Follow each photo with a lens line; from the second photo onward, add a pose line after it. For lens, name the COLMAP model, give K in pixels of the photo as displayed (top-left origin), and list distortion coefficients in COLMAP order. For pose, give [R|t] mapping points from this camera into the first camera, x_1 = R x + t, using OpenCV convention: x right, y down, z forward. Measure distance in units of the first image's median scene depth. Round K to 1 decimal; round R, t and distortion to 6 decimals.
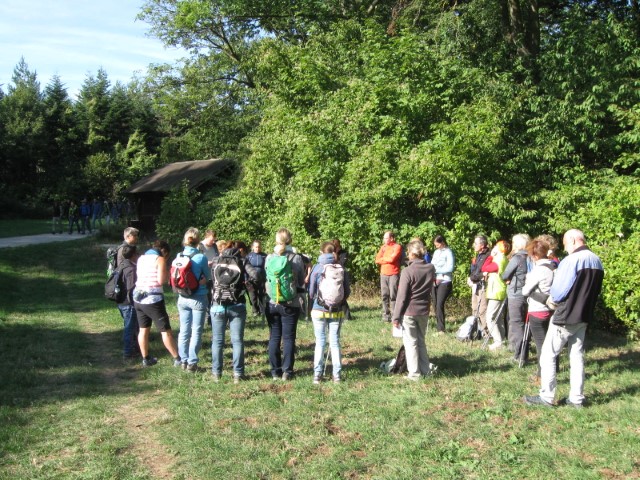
lens RADIAL K [[707.2, 0, 320.0], [0, 707.2, 240.0], [0, 0, 1]] dist [-0.165261, 0.145995]
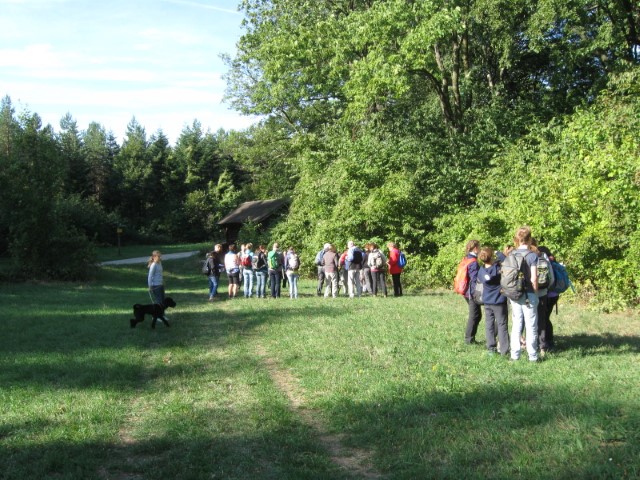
lens RADIAL K [[707.2, 0, 320.0], [0, 707.2, 240.0], [0, 0, 1]] dist [-0.165261, 0.145995]
pose [[0.990958, -0.031073, -0.130524, 0.247920], [0.027211, 0.999140, -0.031274, 0.033344], [0.131383, 0.027439, 0.990952, -0.839102]]
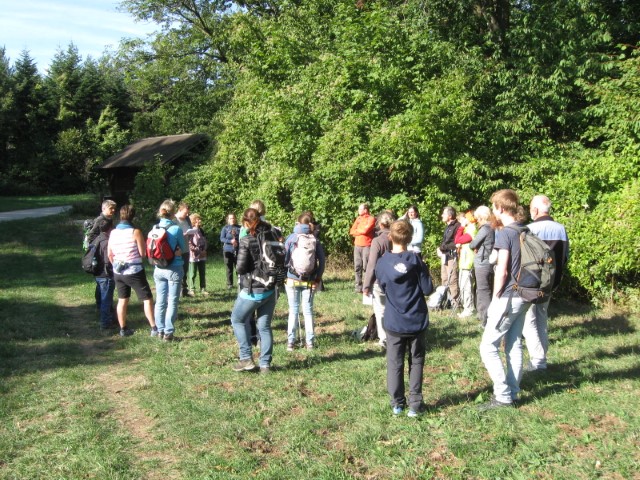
lens RADIAL K [[707.2, 0, 320.0], [0, 707.2, 240.0], [0, 0, 1]] dist [-0.165261, 0.145995]
pose [[0.999291, -0.008099, 0.036766, 0.001222], [0.006795, 0.999349, 0.035435, 0.003260], [-0.037029, -0.035160, 0.998695, -0.015484]]
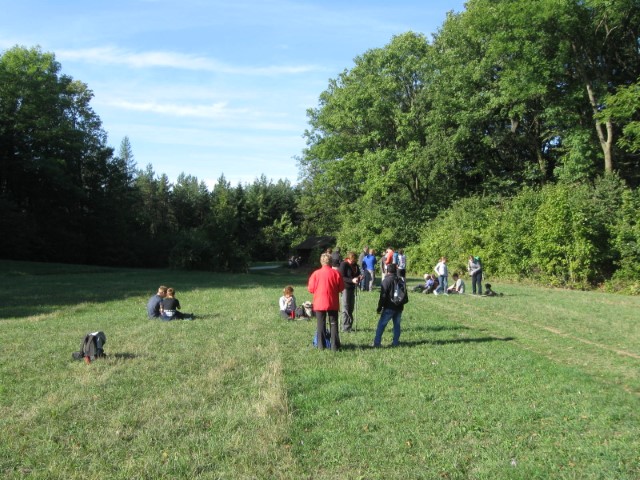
lens RADIAL K [[734.2, 0, 320.0], [0, 734.2, 240.0], [0, 0, 1]] dist [0.001030, -0.000058]
pose [[0.985233, -0.021457, -0.169871, 0.552768], [0.009685, 0.997512, -0.069827, 0.176652], [0.170947, 0.067150, 0.982989, -3.311920]]
